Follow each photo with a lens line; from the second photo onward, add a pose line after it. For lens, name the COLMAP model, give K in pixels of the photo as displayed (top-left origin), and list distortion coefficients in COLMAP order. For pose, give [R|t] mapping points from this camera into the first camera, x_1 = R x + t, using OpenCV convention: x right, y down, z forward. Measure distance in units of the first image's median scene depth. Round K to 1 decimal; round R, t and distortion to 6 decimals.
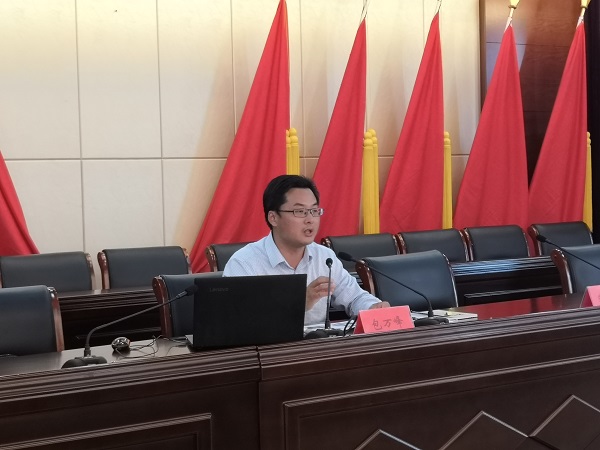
lens RADIAL K [[1105.3, 0, 300.0], [0, 1105.3, 225.0], [0, 0, 1]] dist [0.014945, -0.080183]
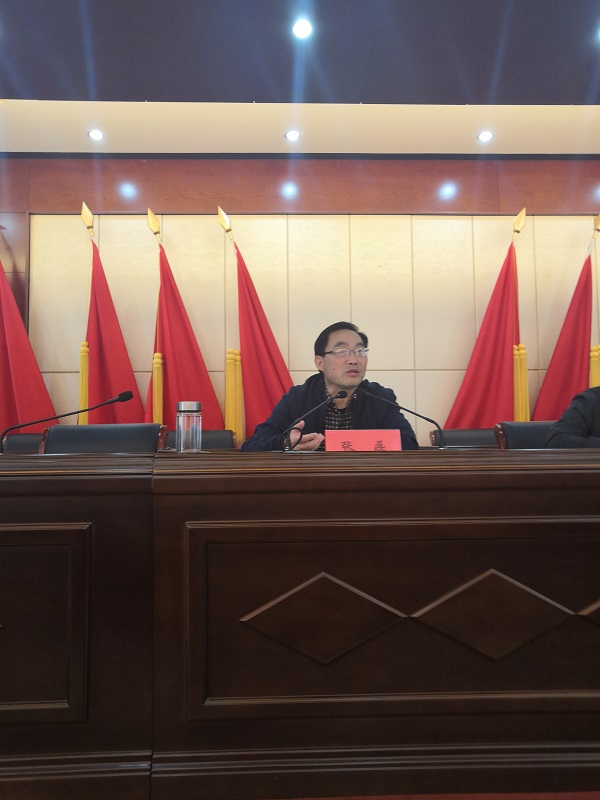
lens RADIAL K [[622.7, 0, 300.0], [0, 622.7, 400.0], [0, 0, 1]] dist [-0.001360, 0.000301]
pose [[0.858005, -0.020365, -0.513237, 0.145822], [-0.027900, 0.995891, -0.086158, 0.046339], [0.512883, 0.088243, 0.853911, 0.277000]]
